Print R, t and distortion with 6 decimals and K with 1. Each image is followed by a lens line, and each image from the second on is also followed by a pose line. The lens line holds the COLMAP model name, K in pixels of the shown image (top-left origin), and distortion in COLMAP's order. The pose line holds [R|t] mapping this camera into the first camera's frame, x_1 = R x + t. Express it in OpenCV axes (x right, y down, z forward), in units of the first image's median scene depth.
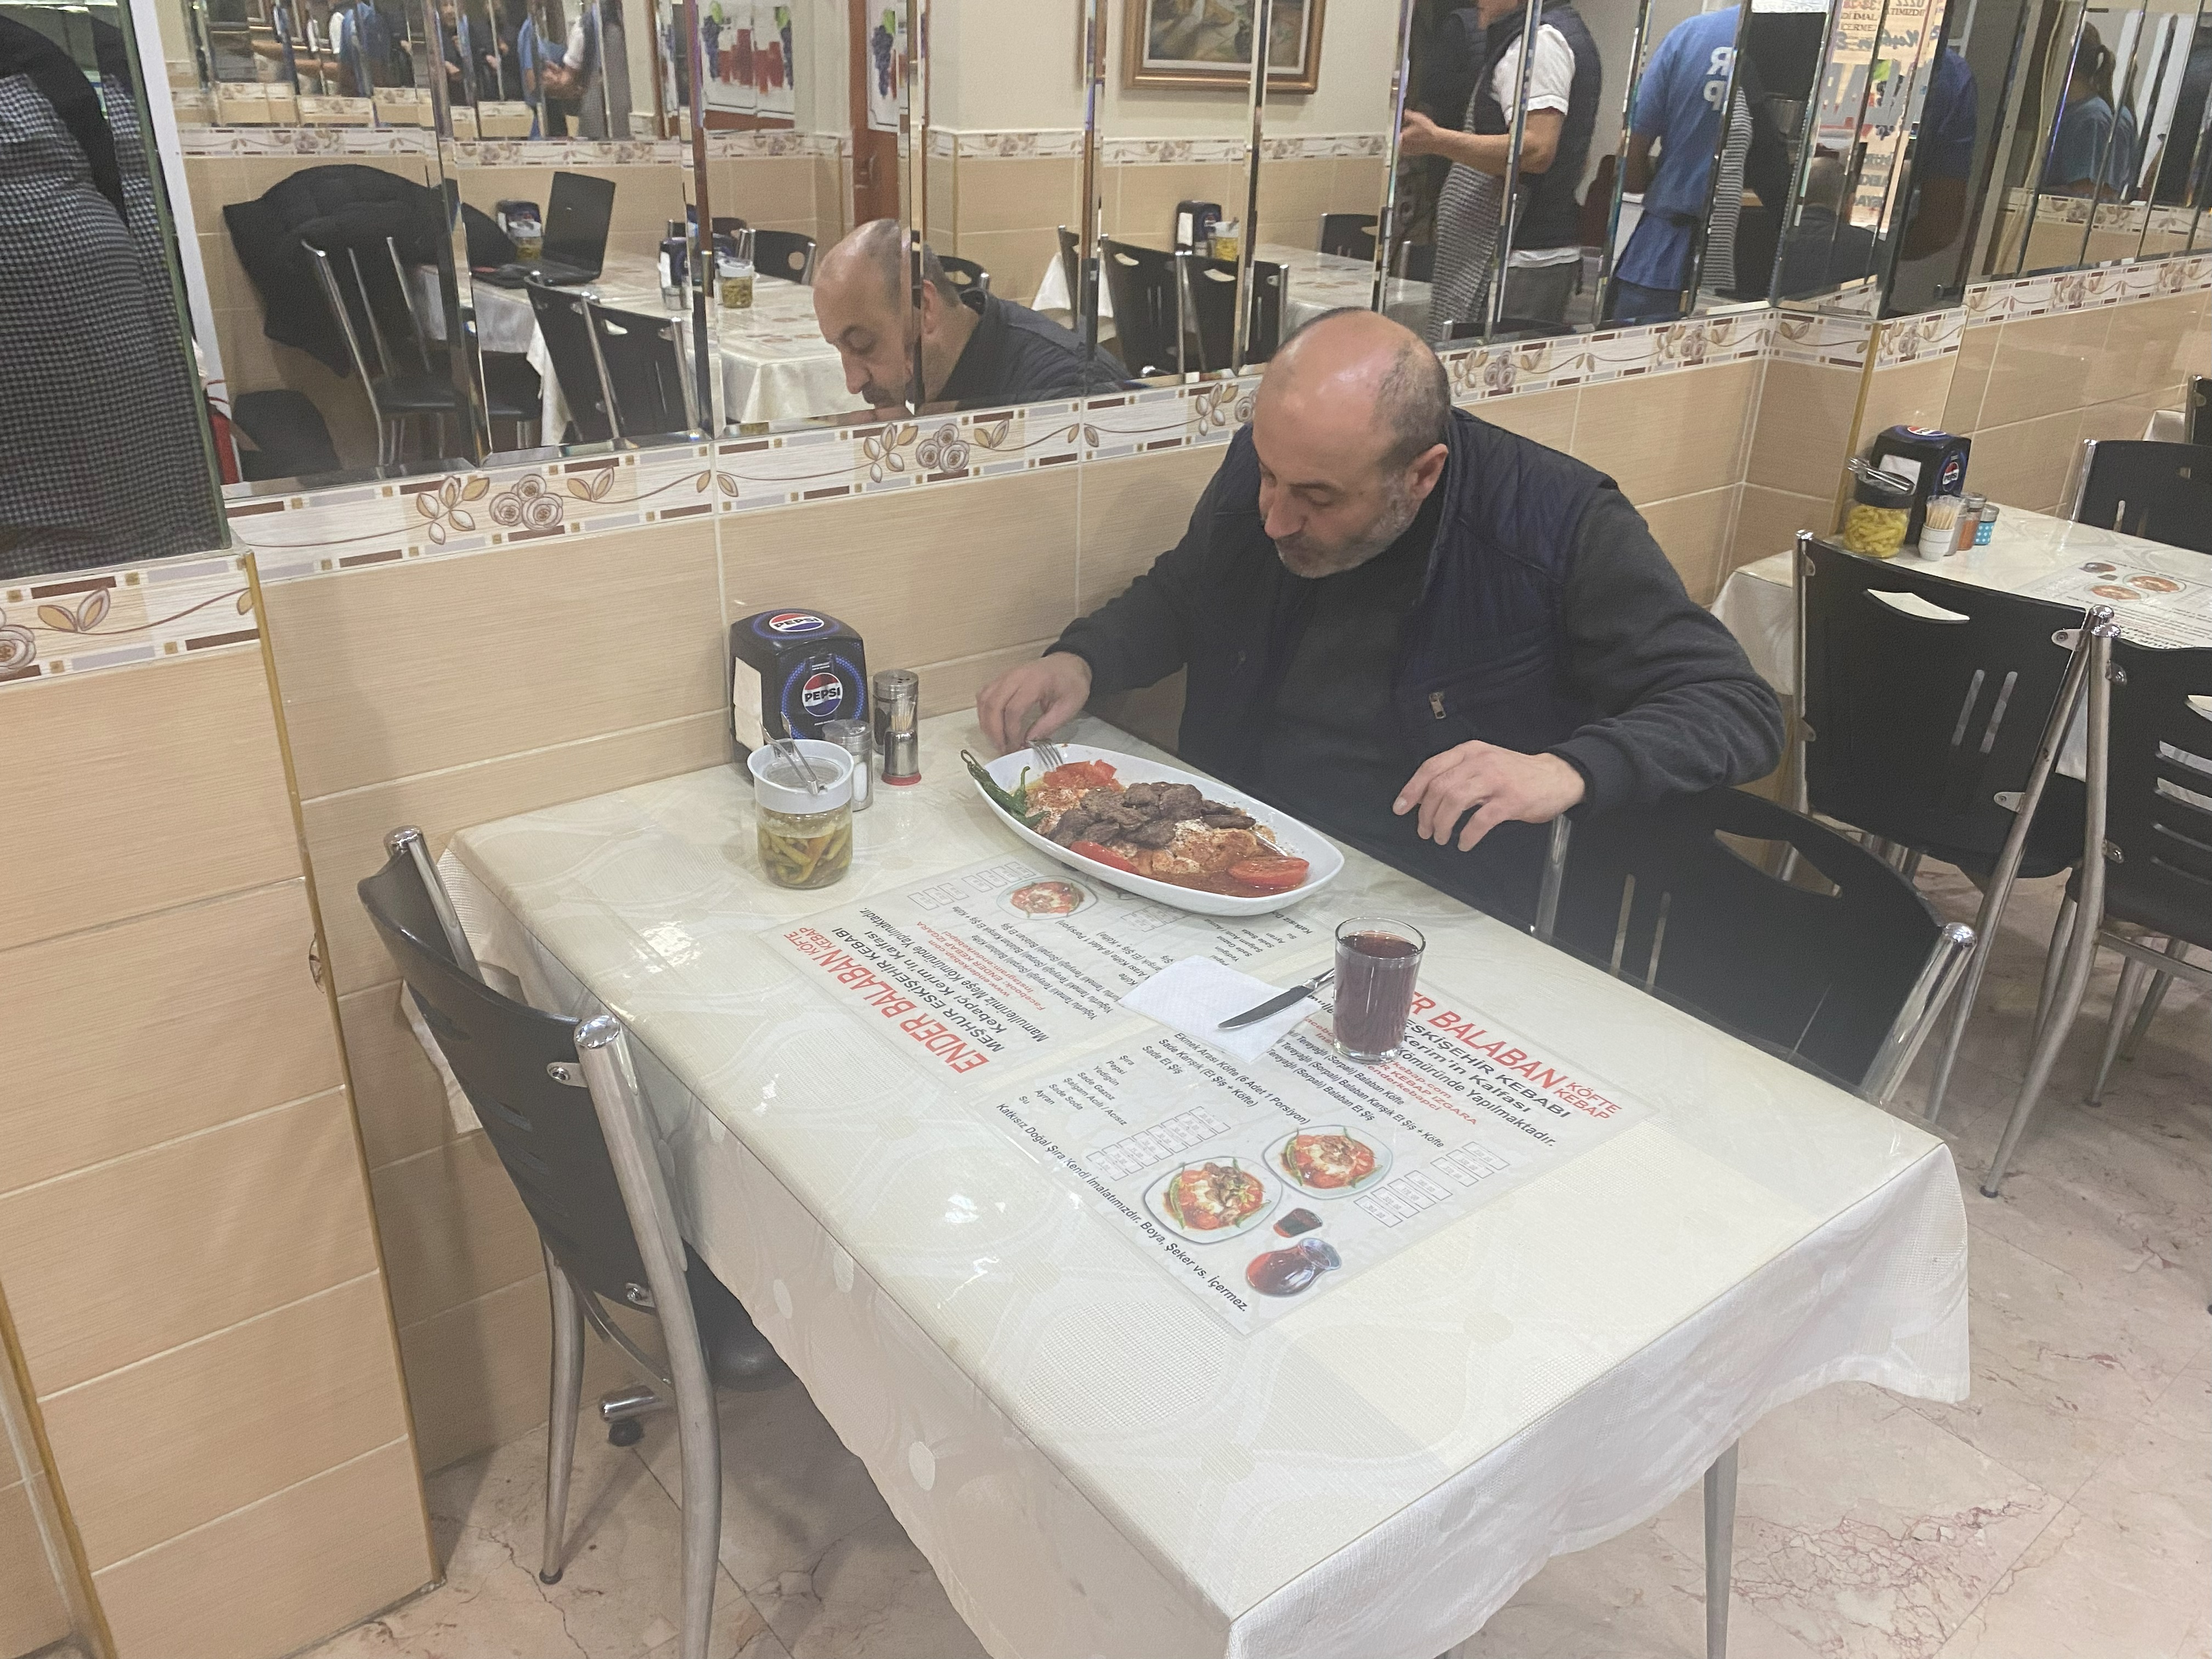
lens RADIAL K [[1653.0, 0, 1106.0], [0, 1653.0, 829.5], [0, 0, 1]] dist [0.052279, -0.076299]
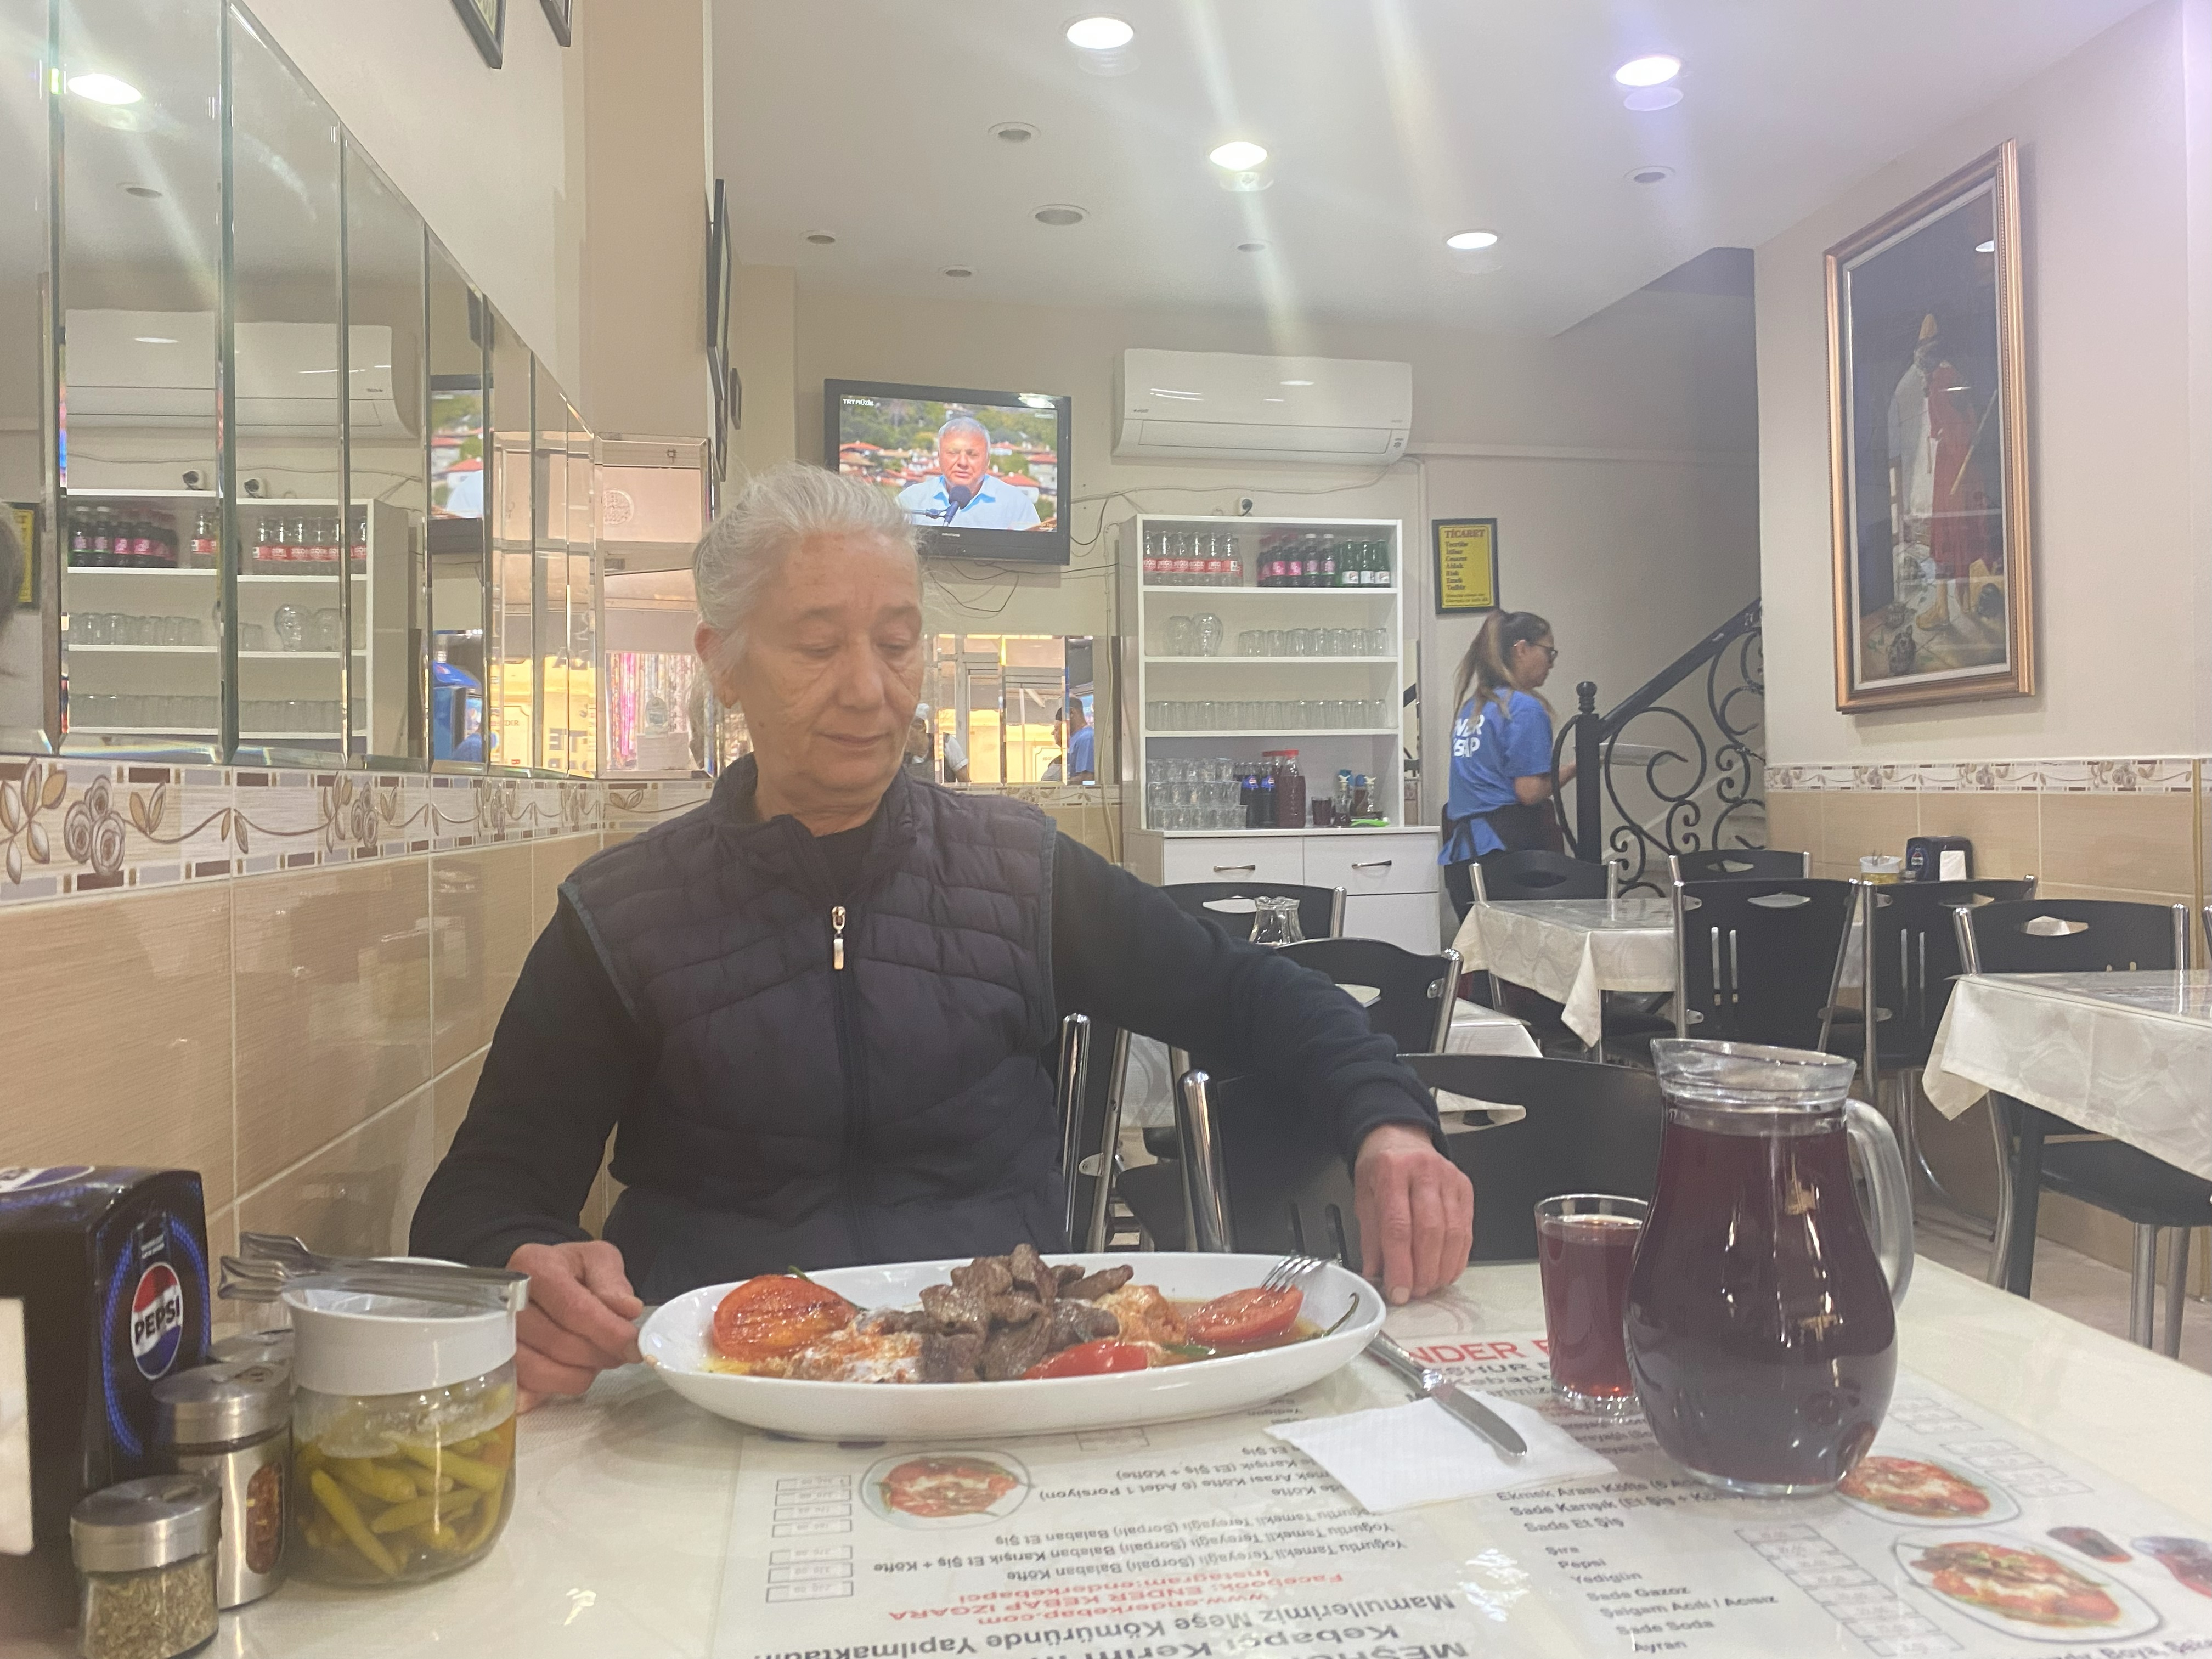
lens RADIAL K [[1653.0, 0, 1106.0], [0, 1653.0, 829.5], [0, 0, 1]] dist [0.052279, -0.076299]
pose [[0.500725, -0.046376, 0.864363, -0.434038], [0.388357, 0.904459, -0.176448, -0.030366], [-0.773598, 0.424033, 0.470896, 0.625507]]
